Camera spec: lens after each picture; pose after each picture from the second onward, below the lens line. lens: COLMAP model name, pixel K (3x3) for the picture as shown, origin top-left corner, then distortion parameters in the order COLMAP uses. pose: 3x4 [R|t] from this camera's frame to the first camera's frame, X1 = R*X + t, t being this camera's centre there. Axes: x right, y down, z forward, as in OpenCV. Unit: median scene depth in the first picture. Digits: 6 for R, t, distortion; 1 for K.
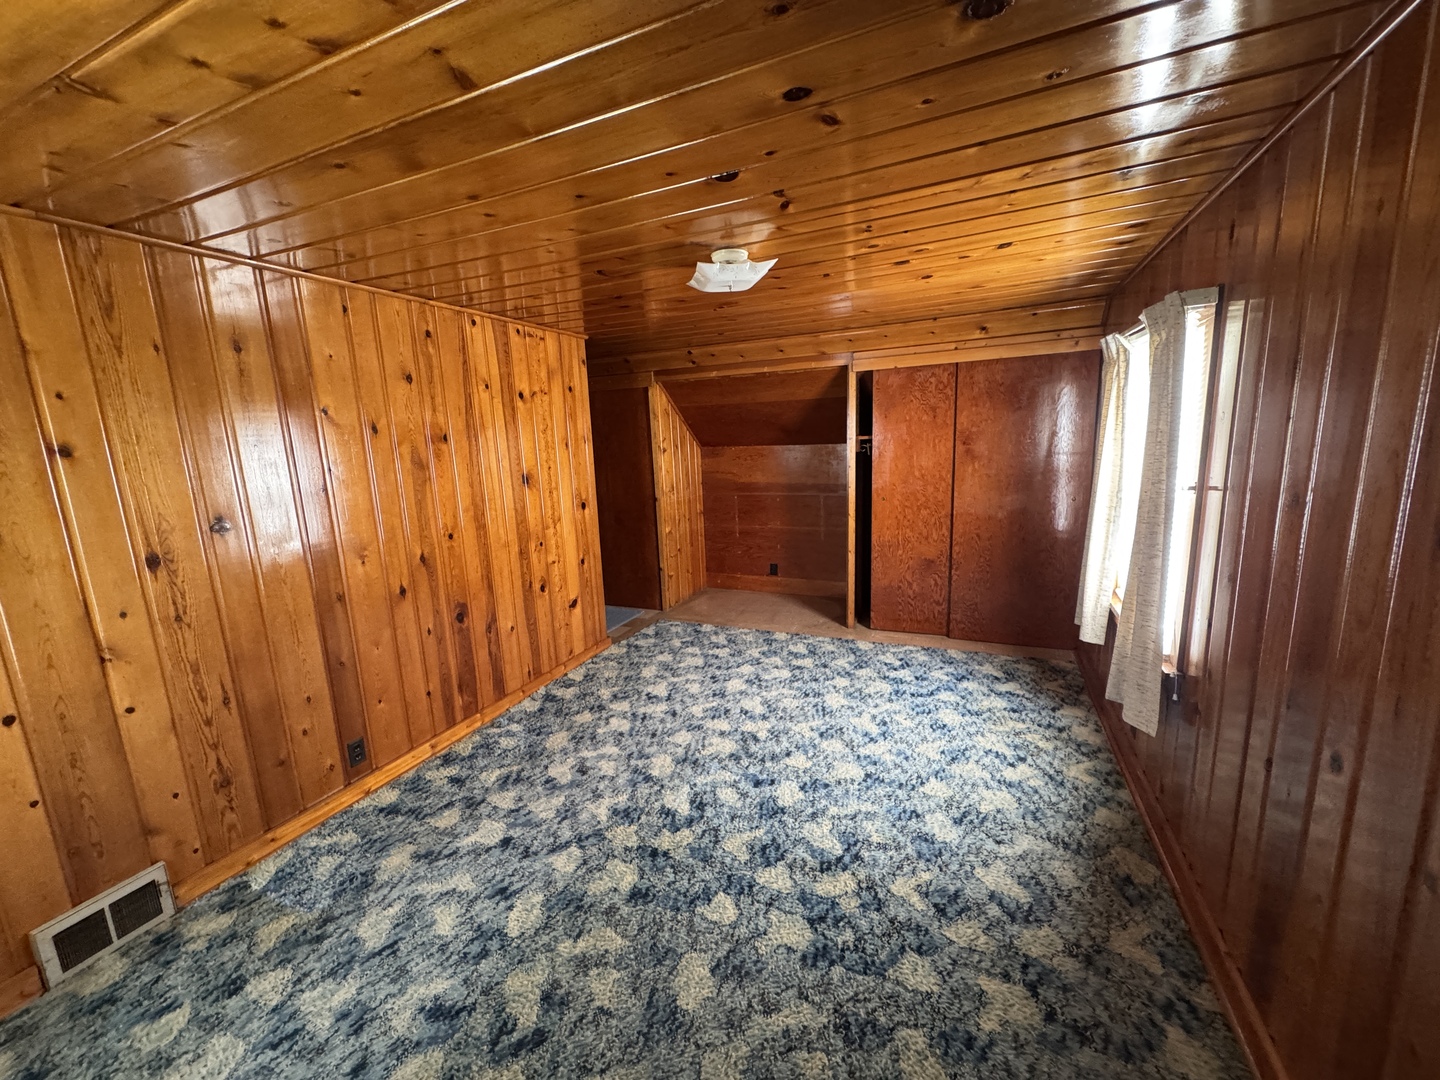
lens RADIAL K [[572.2, 0, 721.0], [0, 572.2, 540.4], [0, 0, 1]] dist [0.000782, 0.000070]
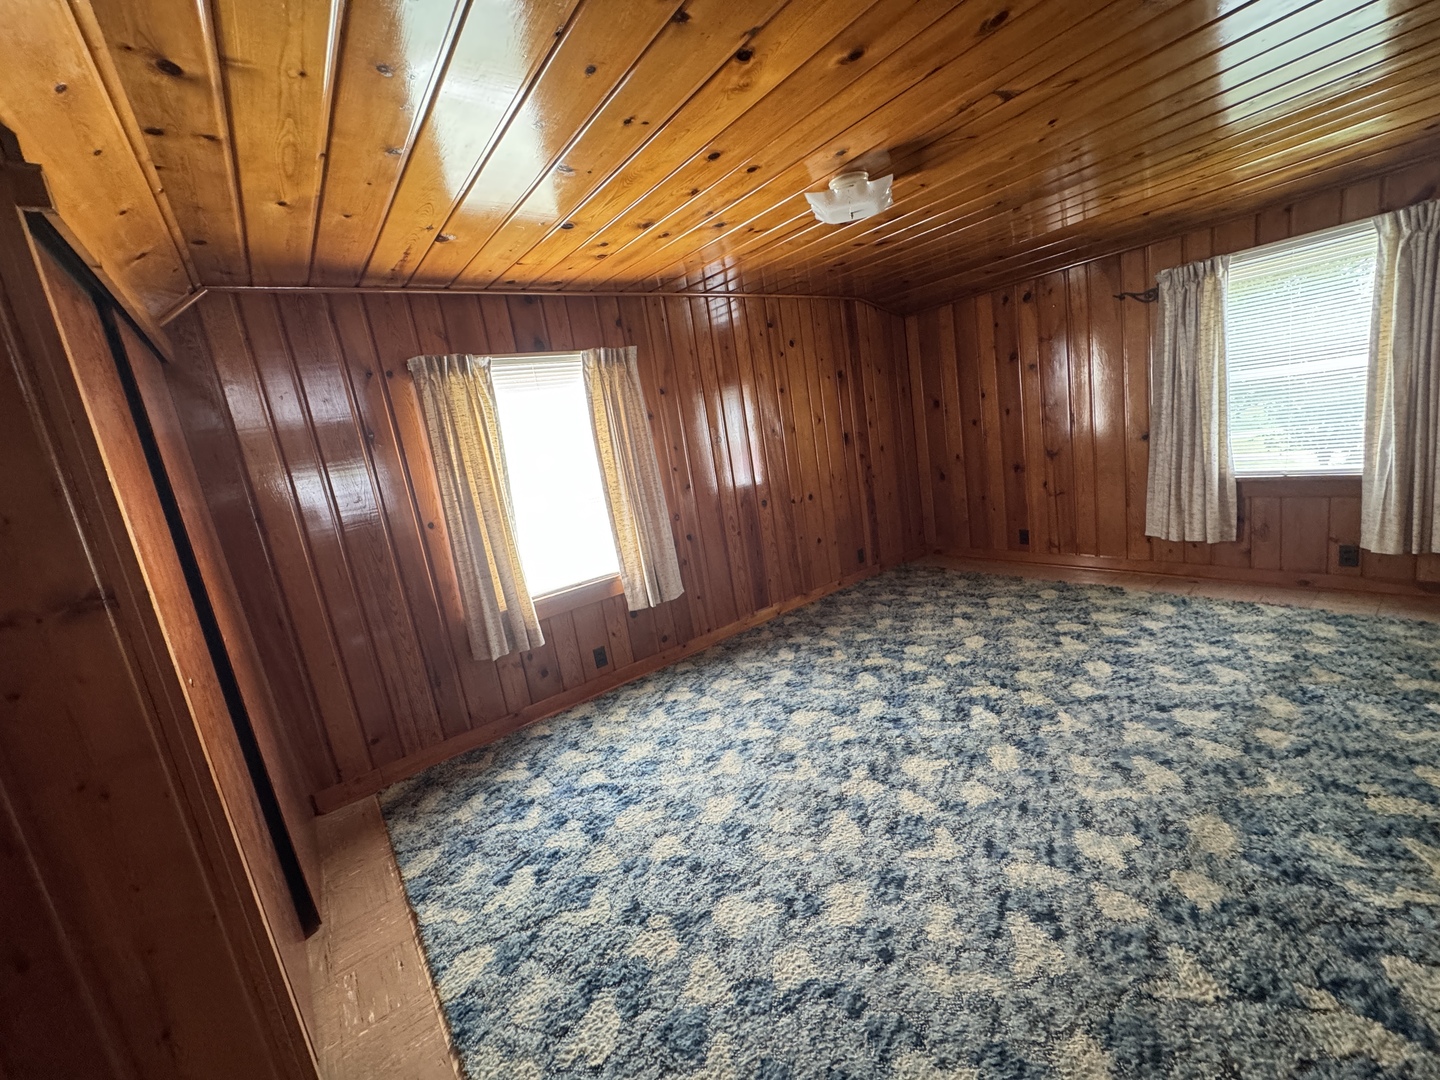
lens RADIAL K [[572.2, 0, 719.6], [0, 572.2, 534.6], [0, 0, 1]] dist [0.000782, 0.000070]
pose [[-0.859342, 0.082707, 0.504668, -0.198106], [0.270436, 0.911058, 0.311188, -0.265132], [-0.434044, 0.403898, -0.805277, 1.755553]]
